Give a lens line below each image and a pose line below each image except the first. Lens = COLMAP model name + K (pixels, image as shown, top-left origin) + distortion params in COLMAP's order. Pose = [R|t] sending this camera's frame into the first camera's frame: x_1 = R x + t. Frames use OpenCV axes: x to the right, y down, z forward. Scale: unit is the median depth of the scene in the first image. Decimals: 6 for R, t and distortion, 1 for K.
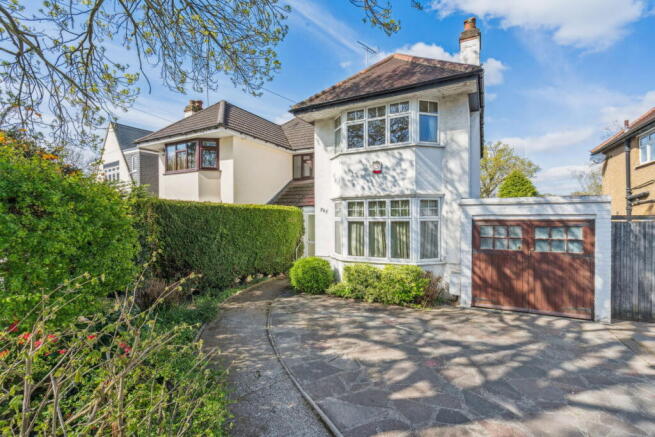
lens RADIAL K [[300.6, 0, 323.0], [0, 300.6, 217.7], [0, 0, 1]] dist [0.001076, 0.000395]
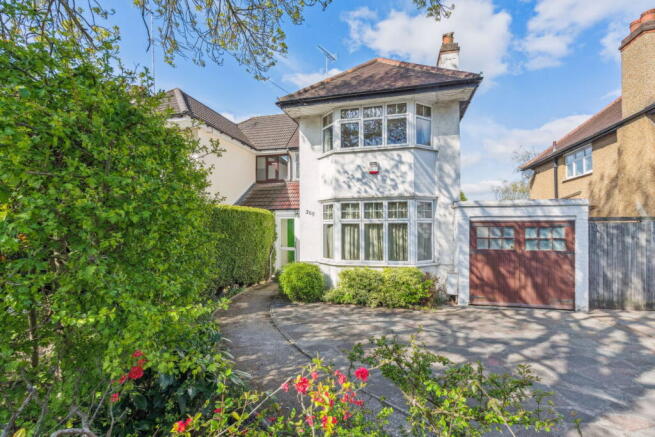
lens RADIAL K [[300.6, 0, 330.2], [0, 300.6, 223.1], [0, 0, 1]] dist [0.001076, 0.000395]
pose [[0.971752, 0.005408, 0.235941, -0.199684], [-0.001899, 0.999884, -0.015097, 0.027377], [-0.235995, 0.014222, 0.971650, 0.096098]]
